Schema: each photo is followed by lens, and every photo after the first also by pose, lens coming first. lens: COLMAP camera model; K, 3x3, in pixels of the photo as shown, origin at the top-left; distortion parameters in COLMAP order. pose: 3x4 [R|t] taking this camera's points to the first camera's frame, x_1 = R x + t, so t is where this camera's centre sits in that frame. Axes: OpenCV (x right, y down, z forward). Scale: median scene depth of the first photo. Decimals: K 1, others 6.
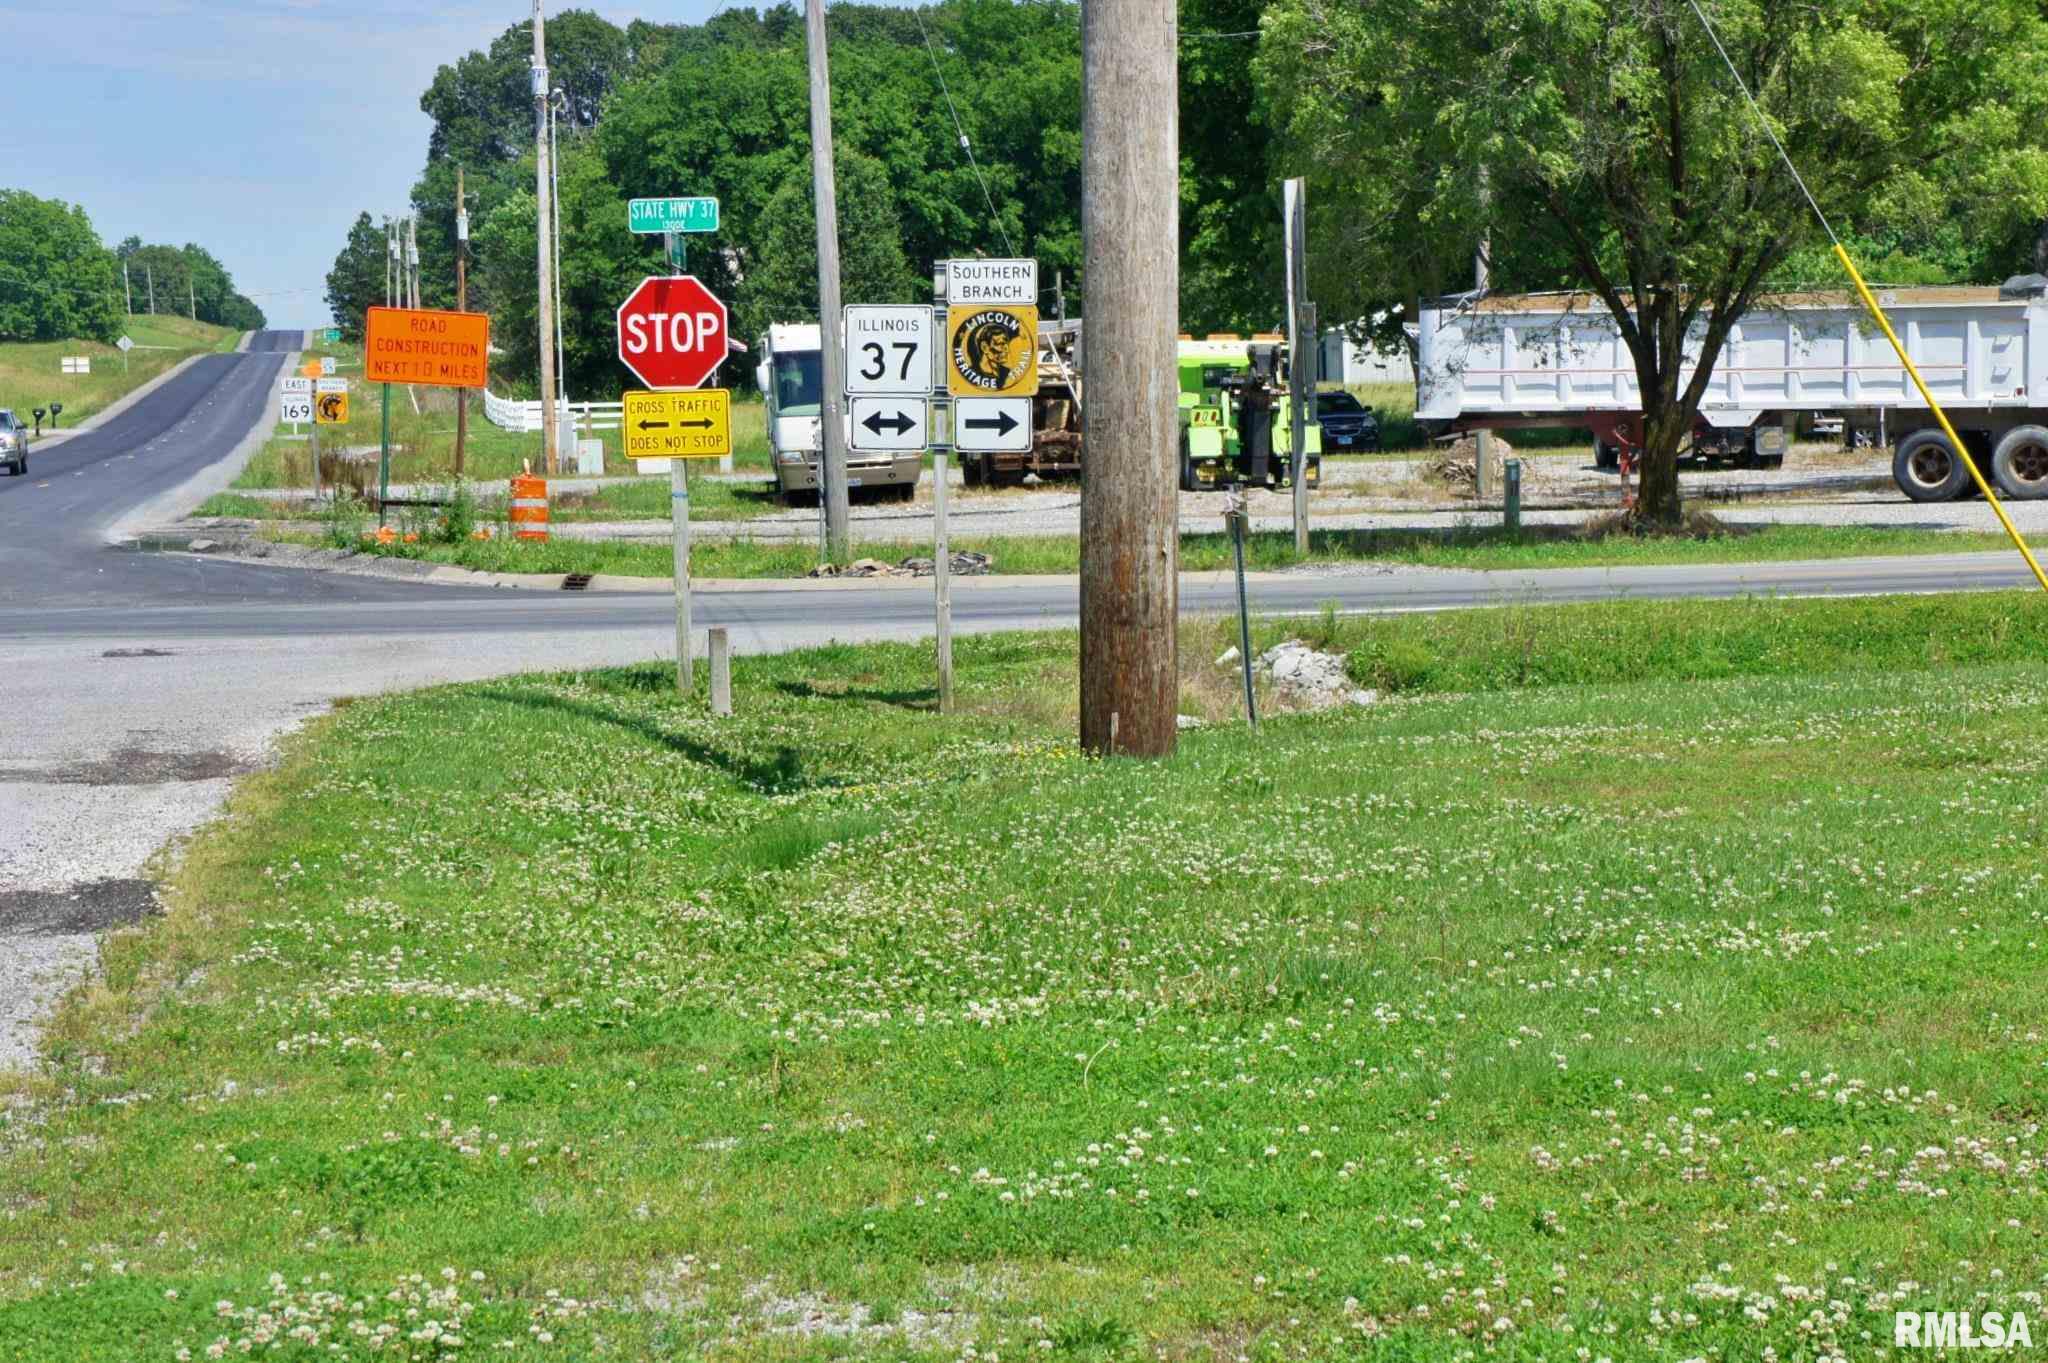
lens RADIAL K [[4825.3, 0, 1024.0], [0, 4825.3, 681.5], [0, 0, 1]] dist [0.436996, 0.130553]
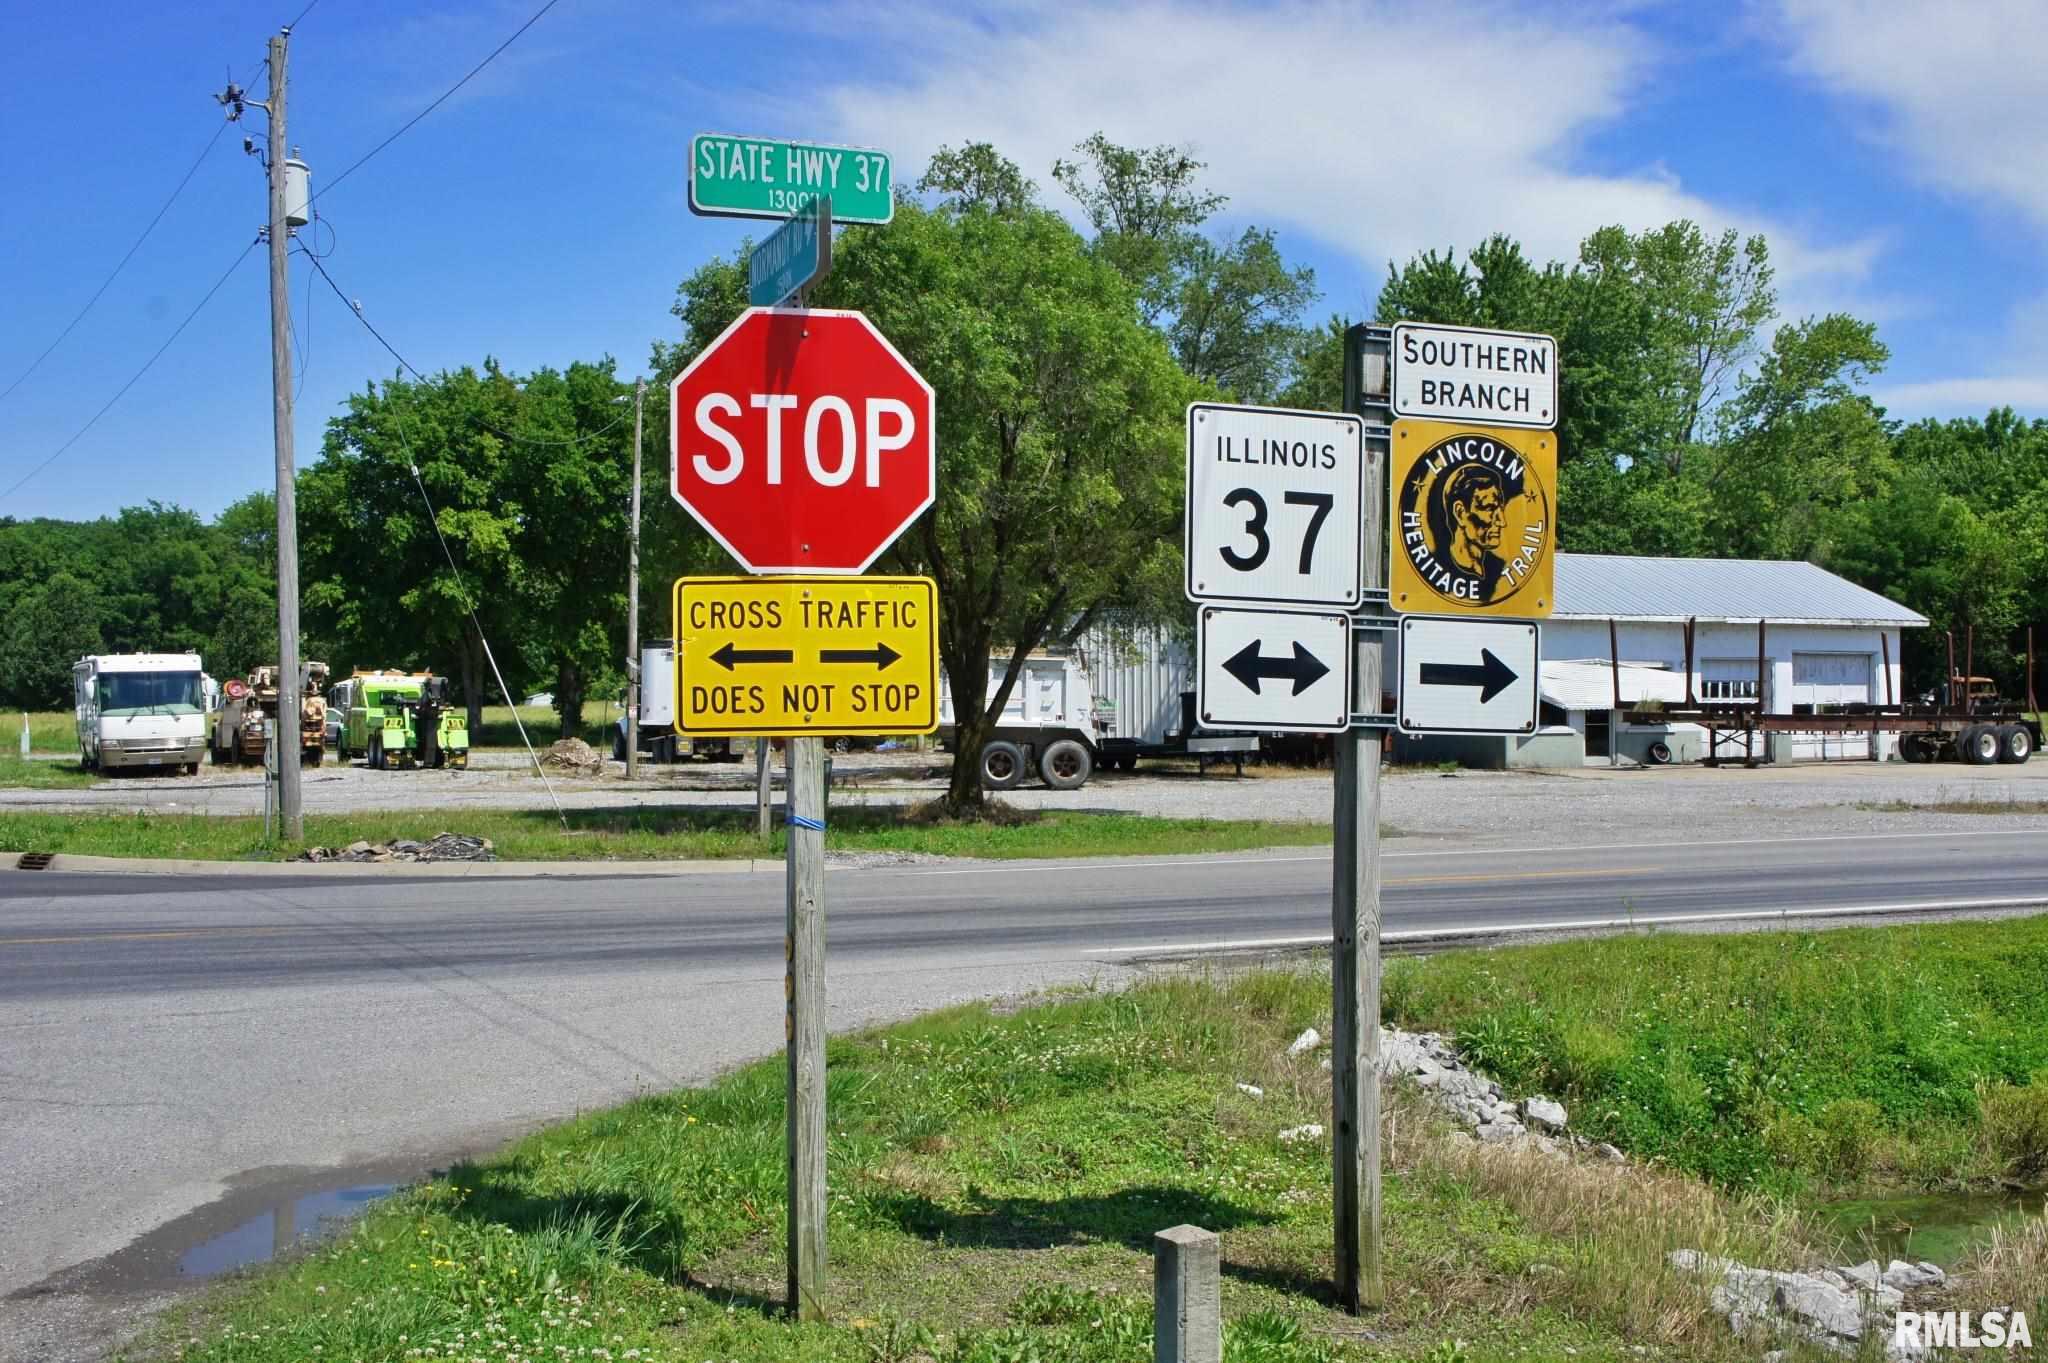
lens RADIAL K [[2192.2, 0, 1023.4], [0, 2192.2, 718.1], [0, 0, 1]] dist [0.008169, 0.010982]
pose [[0.925515, 0.022992, 0.378012, -0.126888], [0.000778, 0.998038, -0.062608, -0.035861], [-0.378710, 0.058239, 0.923681, 0.818602]]
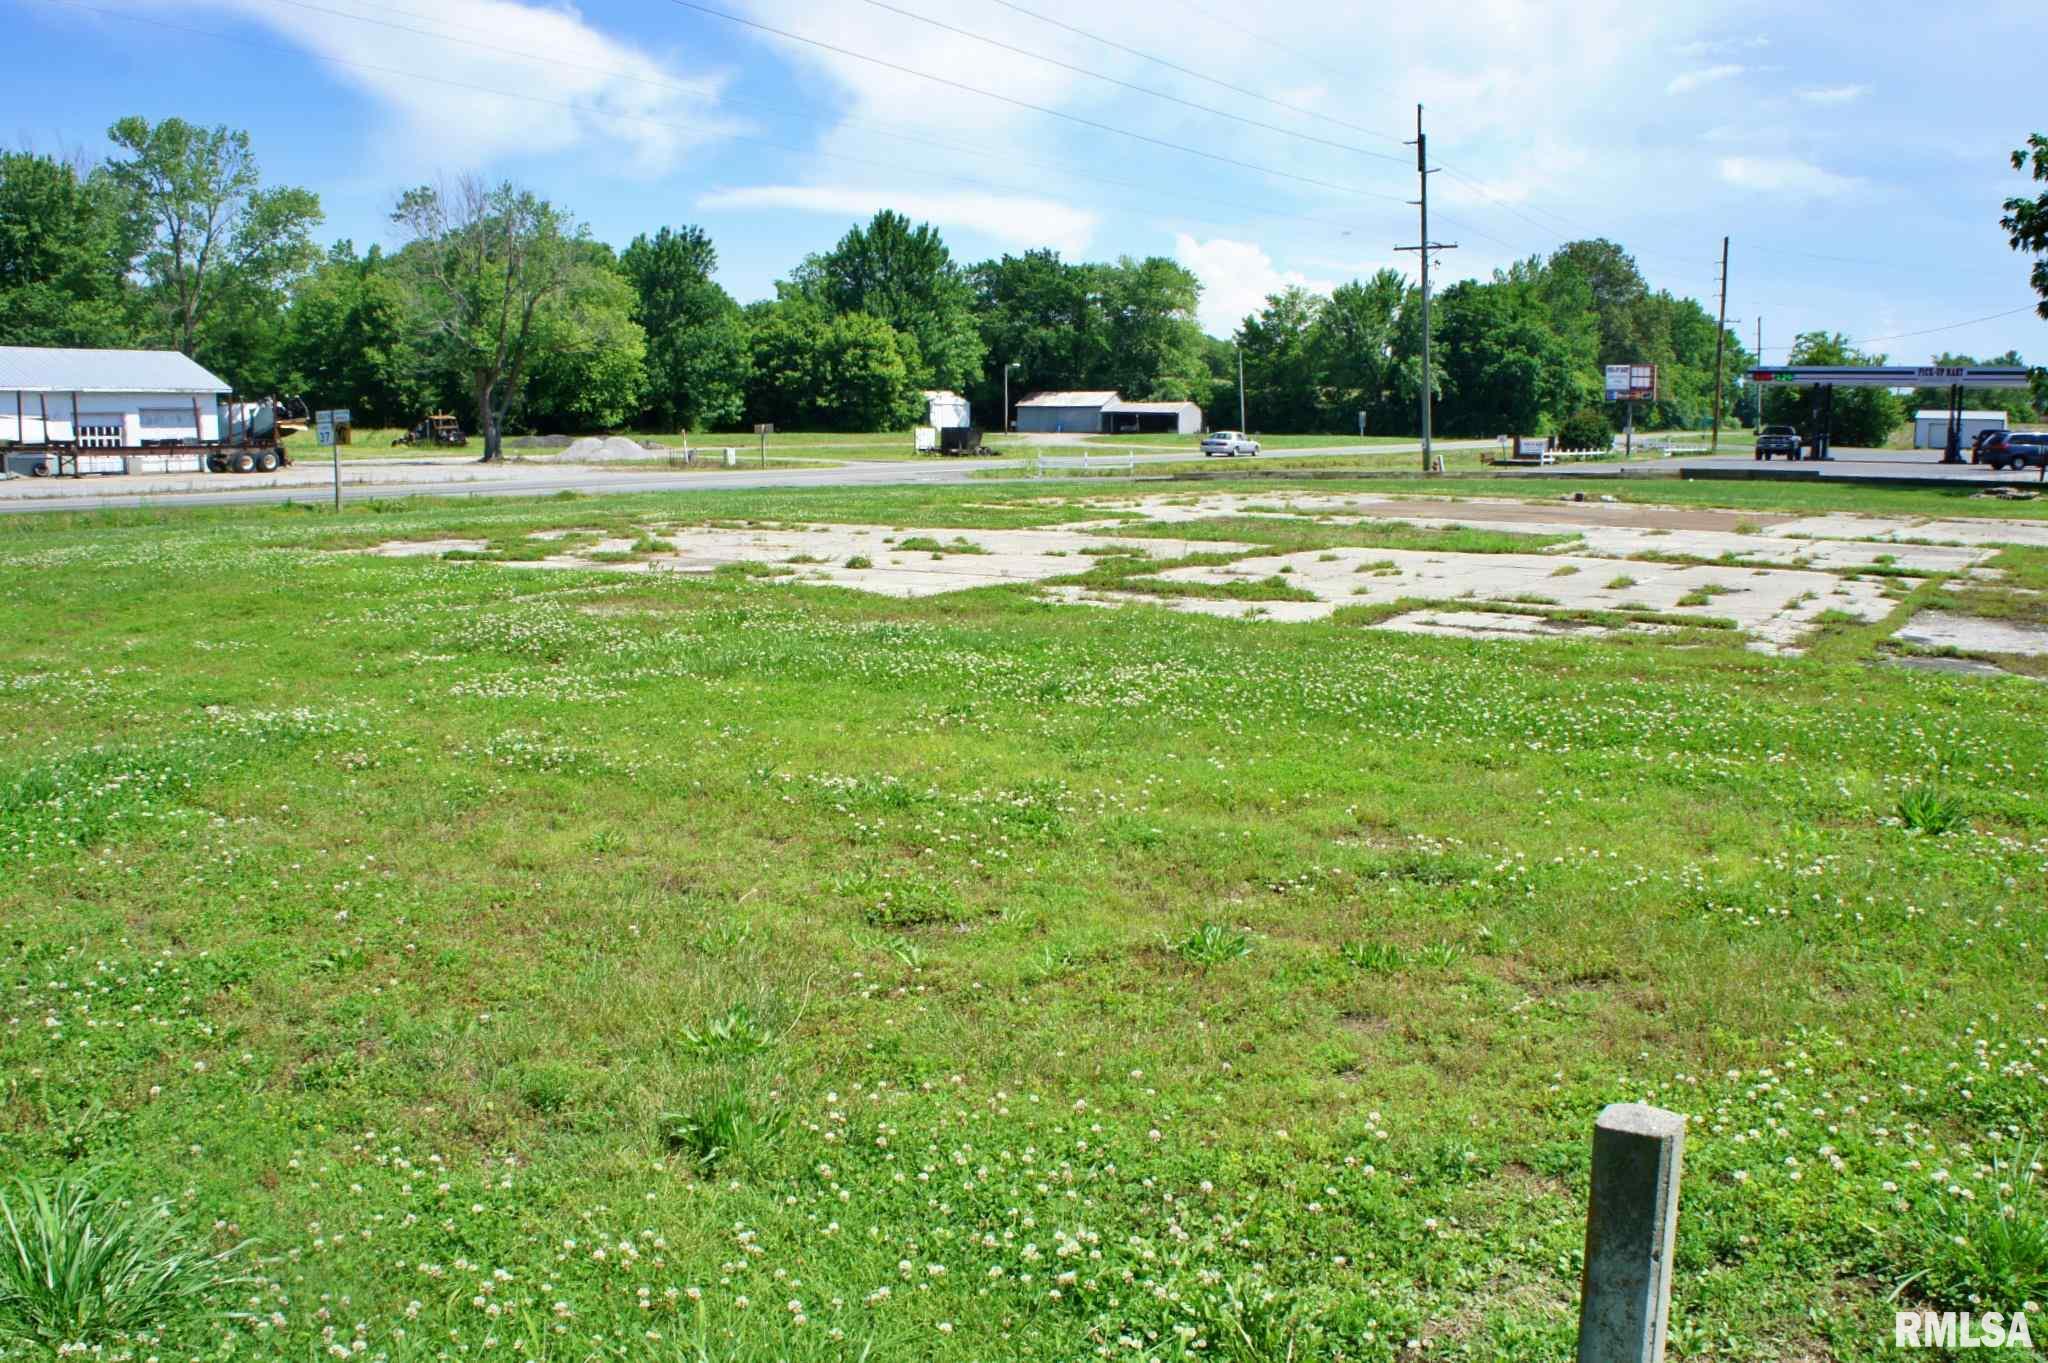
lens RADIAL K [[1700.8, 0, 1050.7], [0, 1700.8, 679.7], [0, 0, 1]] dist [-0.151100, 0.105688]
pose [[0.574244, -0.092166, 0.813480, -0.113822], [0.029446, 0.995325, 0.091982, -0.031501], [-0.818154, -0.028867, 0.574274, 0.708894]]
